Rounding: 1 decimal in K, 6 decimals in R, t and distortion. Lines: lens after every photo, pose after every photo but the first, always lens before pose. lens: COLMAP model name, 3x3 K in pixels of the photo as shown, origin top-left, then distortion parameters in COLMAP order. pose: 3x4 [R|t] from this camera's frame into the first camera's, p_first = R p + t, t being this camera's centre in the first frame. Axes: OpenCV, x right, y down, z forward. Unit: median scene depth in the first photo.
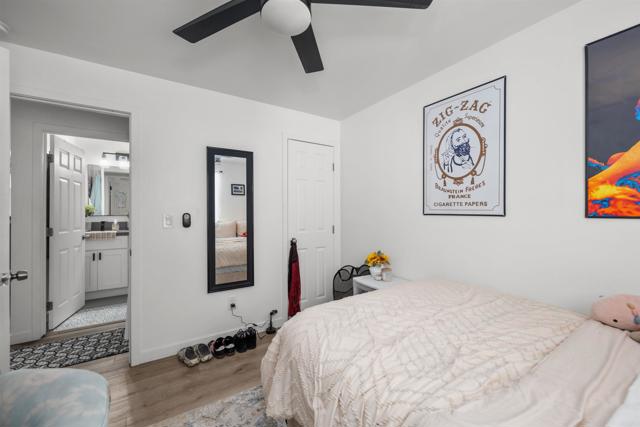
lens RADIAL K [[256.3, 0, 319.5], [0, 256.3, 212.4], [0, 0, 1]] dist [-0.003134, -0.000179]
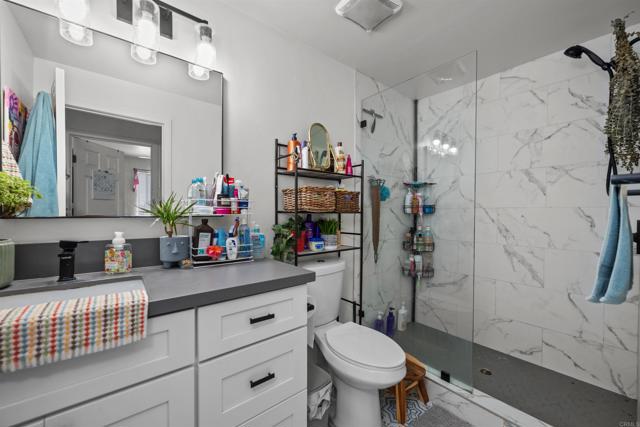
lens RADIAL K [[256.3, 0, 320.2], [0, 256.3, 214.4], [0, 0, 1]] dist [-0.003134, -0.000179]
pose [[0.993977, 0.002057, 0.109567, -0.613907], [-0.002878, 0.999969, 0.007337, 0.007923], [-0.109549, -0.007609, 0.993952, 0.707567]]
